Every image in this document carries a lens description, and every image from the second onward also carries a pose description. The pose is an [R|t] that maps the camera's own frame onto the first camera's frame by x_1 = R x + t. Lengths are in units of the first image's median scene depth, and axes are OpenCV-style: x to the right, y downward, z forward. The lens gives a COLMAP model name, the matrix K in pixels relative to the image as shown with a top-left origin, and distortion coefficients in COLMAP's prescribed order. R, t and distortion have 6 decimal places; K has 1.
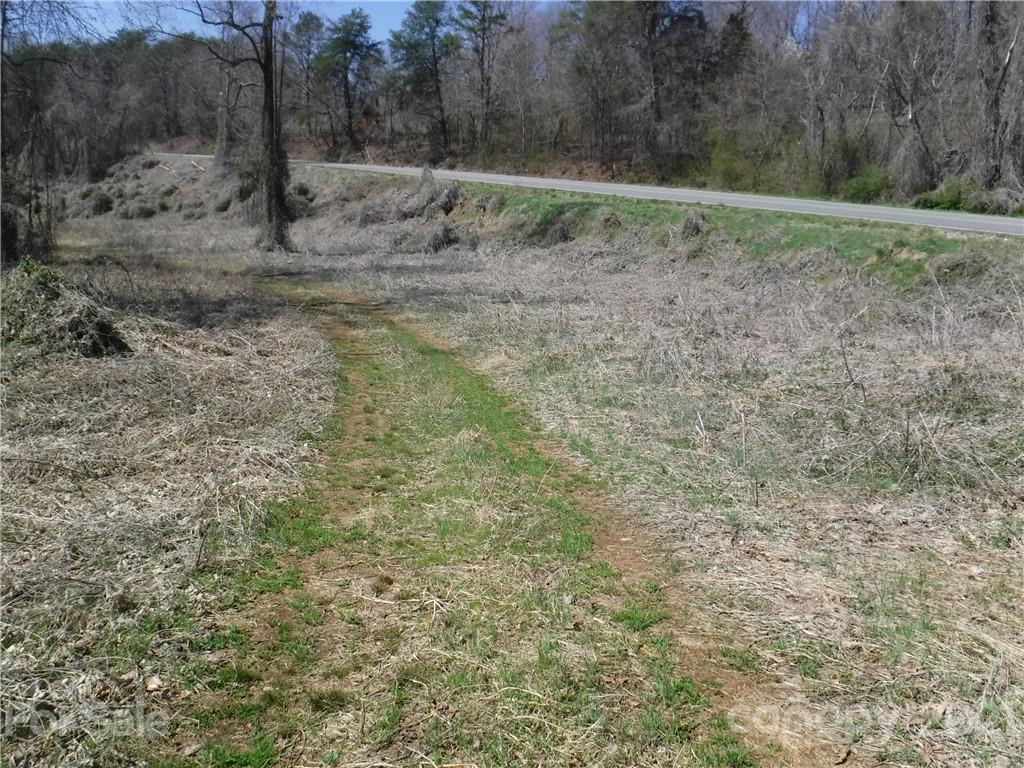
lens RADIAL K [[838.2, 0, 512.0], [0, 838.2, 384.0], [0, 0, 1]] dist [-0.101193, 0.001071]
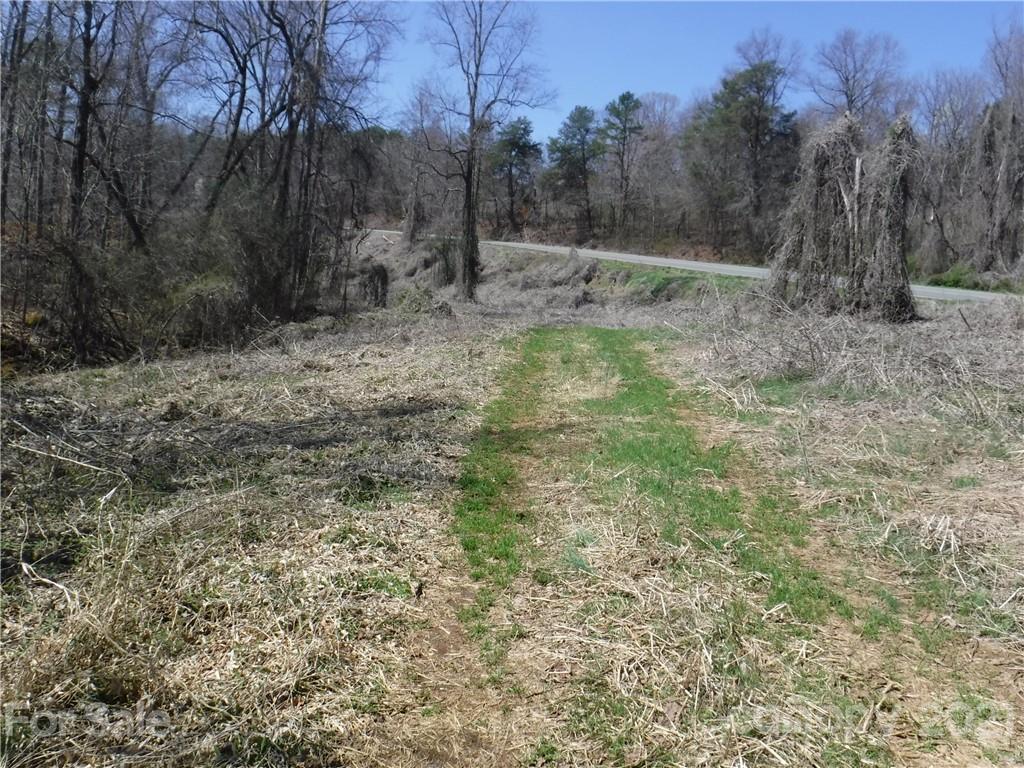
lens RADIAL K [[838.2, 0, 512.0], [0, 838.2, 384.0], [0, 0, 1]] dist [-0.101193, 0.001071]
pose [[0.985158, 0.045652, -0.165468, 0.023794], [-0.060154, 0.994672, -0.083717, 0.054841], [0.160764, 0.092428, 0.982656, -0.230460]]
